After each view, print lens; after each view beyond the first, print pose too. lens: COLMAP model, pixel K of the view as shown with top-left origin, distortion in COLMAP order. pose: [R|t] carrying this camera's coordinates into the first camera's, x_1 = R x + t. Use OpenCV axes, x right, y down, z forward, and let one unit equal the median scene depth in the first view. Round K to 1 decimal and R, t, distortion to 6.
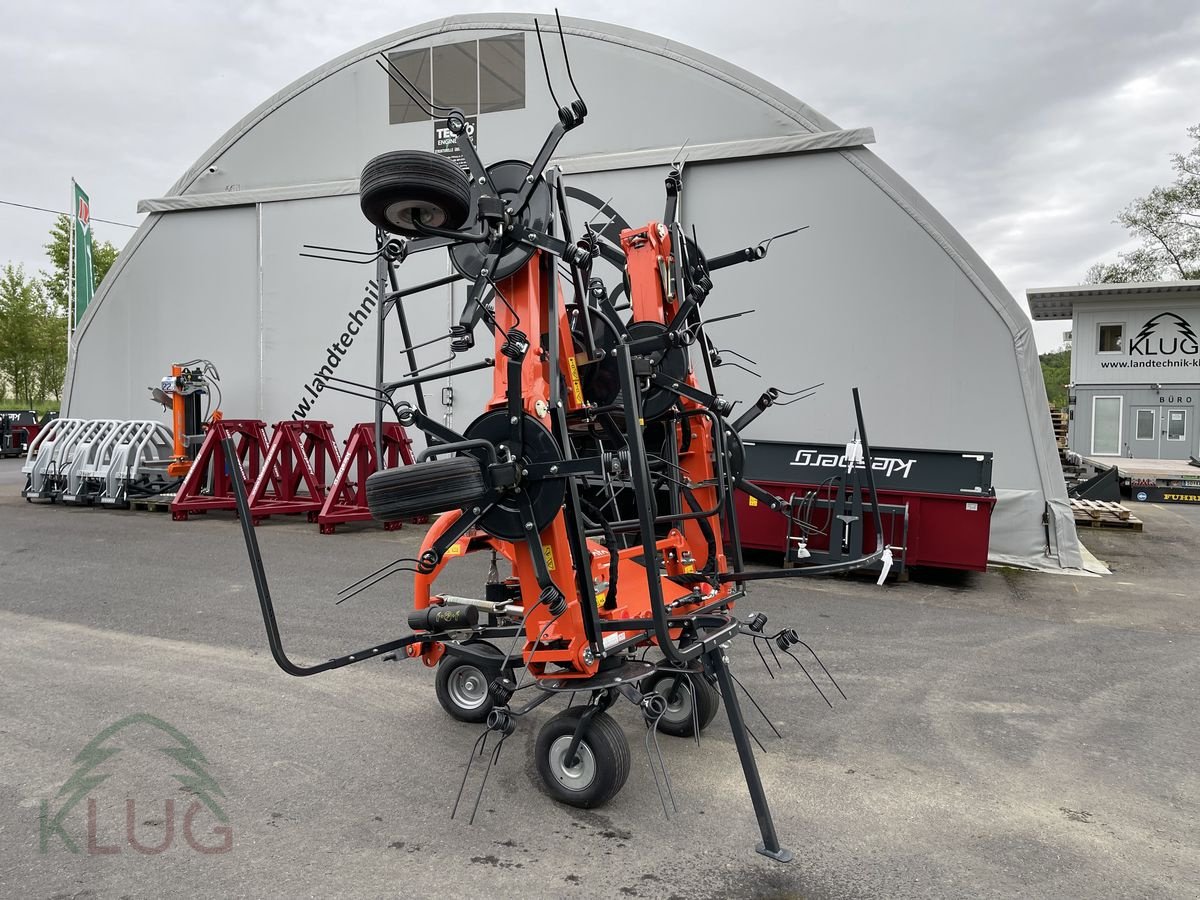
lens RADIAL K [[903.5, 0, 597.4], [0, 903.5, 461.6], [0, 0, 1]] dist [0.074320, -0.085319]
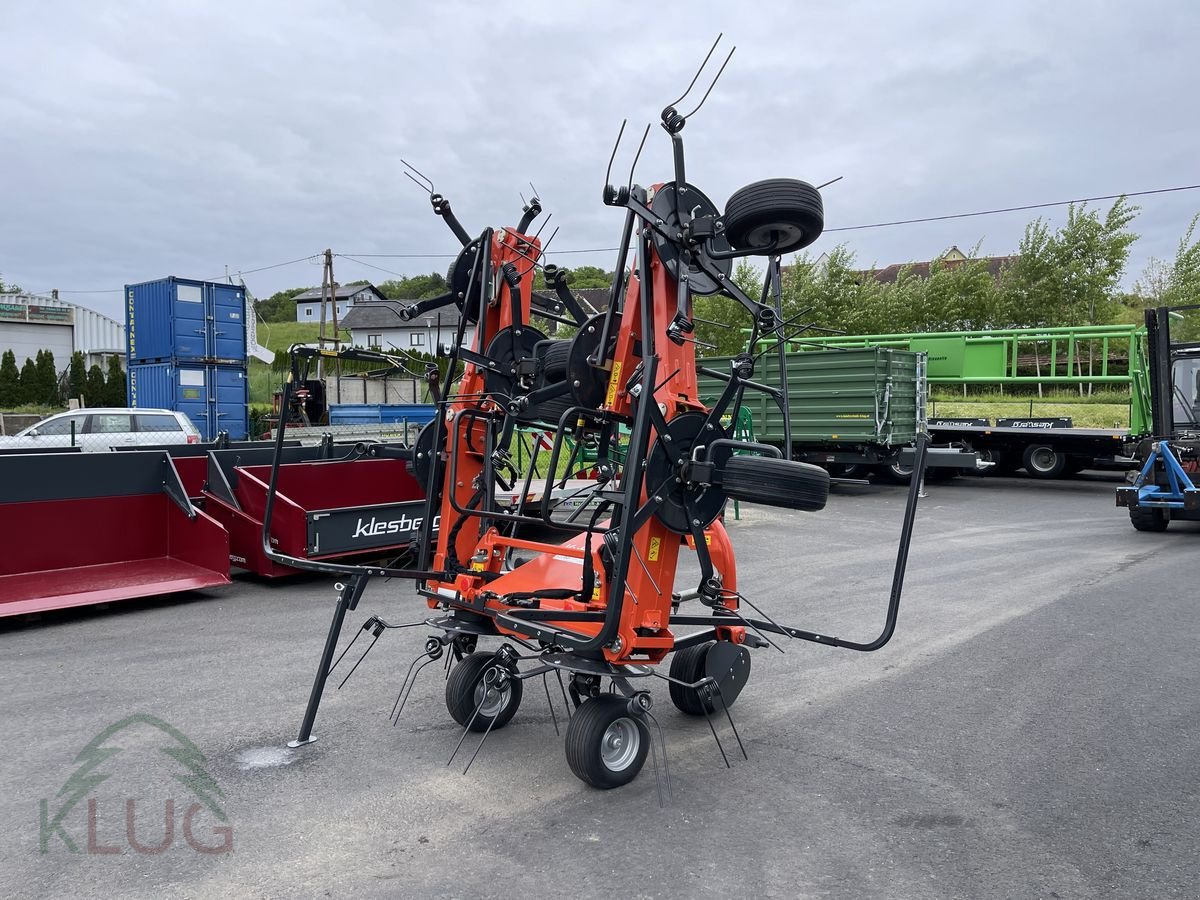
lens RADIAL K [[904.1, 0, 605.6], [0, 904.1, 453.6], [0, 0, 1]] dist [0.077997, -0.098639]
pose [[-0.333510, 0.019936, -0.942536, 0.490959], [-0.042810, 0.998425, 0.036266, -0.024249], [0.941774, 0.052445, -0.332131, 0.694273]]
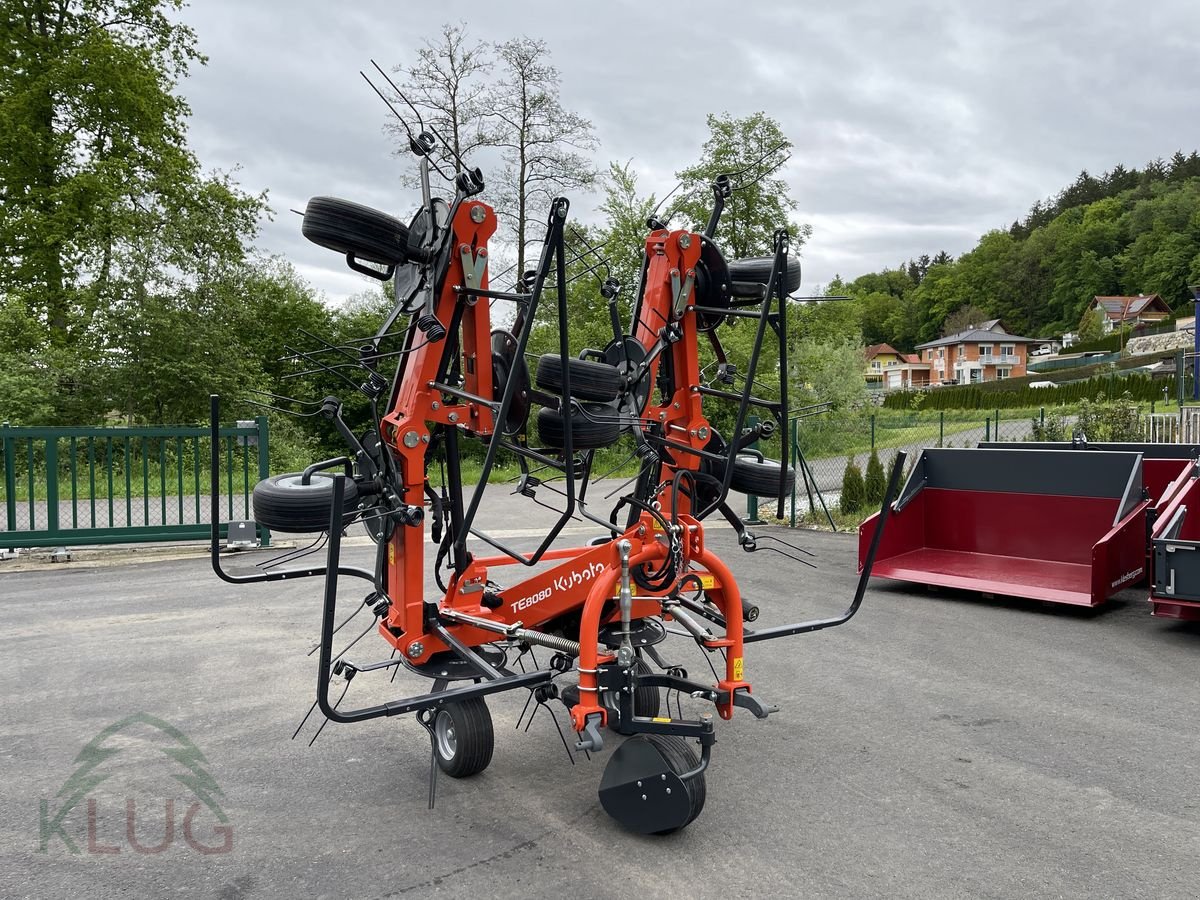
lens RADIAL K [[906.7, 0, 592.4], [0, 906.7, 451.4], [0, 0, 1]] dist [0.076045, -0.105609]
pose [[-0.895327, -0.025600, 0.444673, -0.239428], [0.014971, 0.996053, 0.087486, -0.058840], [-0.445158, 0.084986, -0.891410, 0.955917]]
